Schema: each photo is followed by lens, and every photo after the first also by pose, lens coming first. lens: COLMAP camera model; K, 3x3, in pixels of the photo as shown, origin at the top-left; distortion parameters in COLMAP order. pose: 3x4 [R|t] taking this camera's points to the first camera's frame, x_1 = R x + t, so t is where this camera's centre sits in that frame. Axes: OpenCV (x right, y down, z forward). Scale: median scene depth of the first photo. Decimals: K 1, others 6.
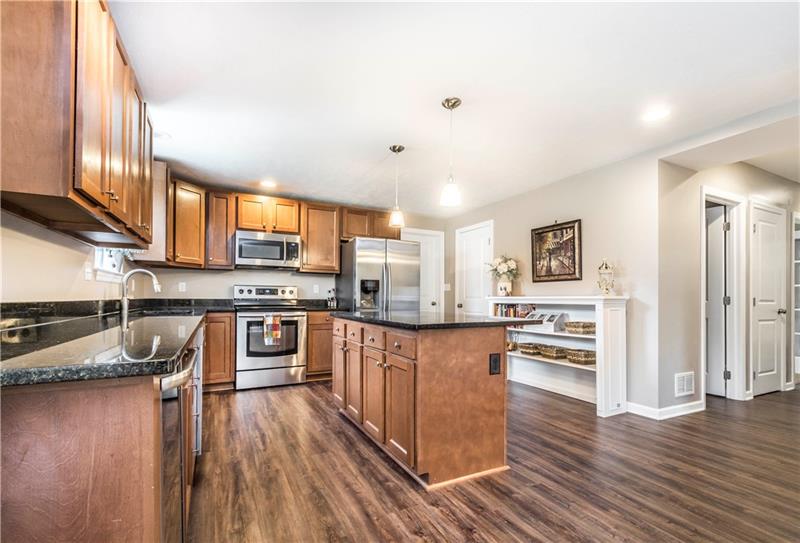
lens RADIAL K [[361.1, 0, 400.1], [0, 361.1, 294.6], [0, 0, 1]] dist [0.009800, 0.000022]
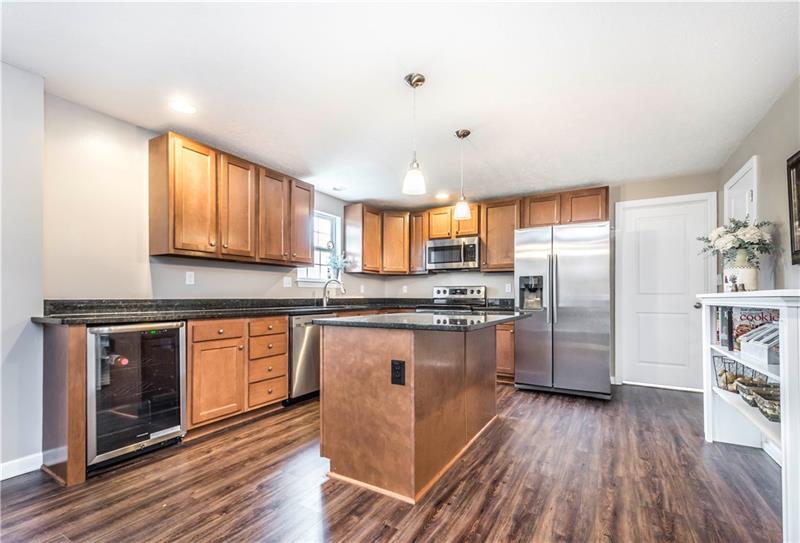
lens RADIAL K [[361.1, 0, 400.1], [0, 361.1, 294.6], [0, 0, 1]] dist [0.009800, 0.000022]
pose [[0.543851, -0.010170, -0.839120, 0.662892], [0.009387, 0.999938, -0.006035, 0.008368], [0.839129, -0.004595, 0.543913, 0.360885]]
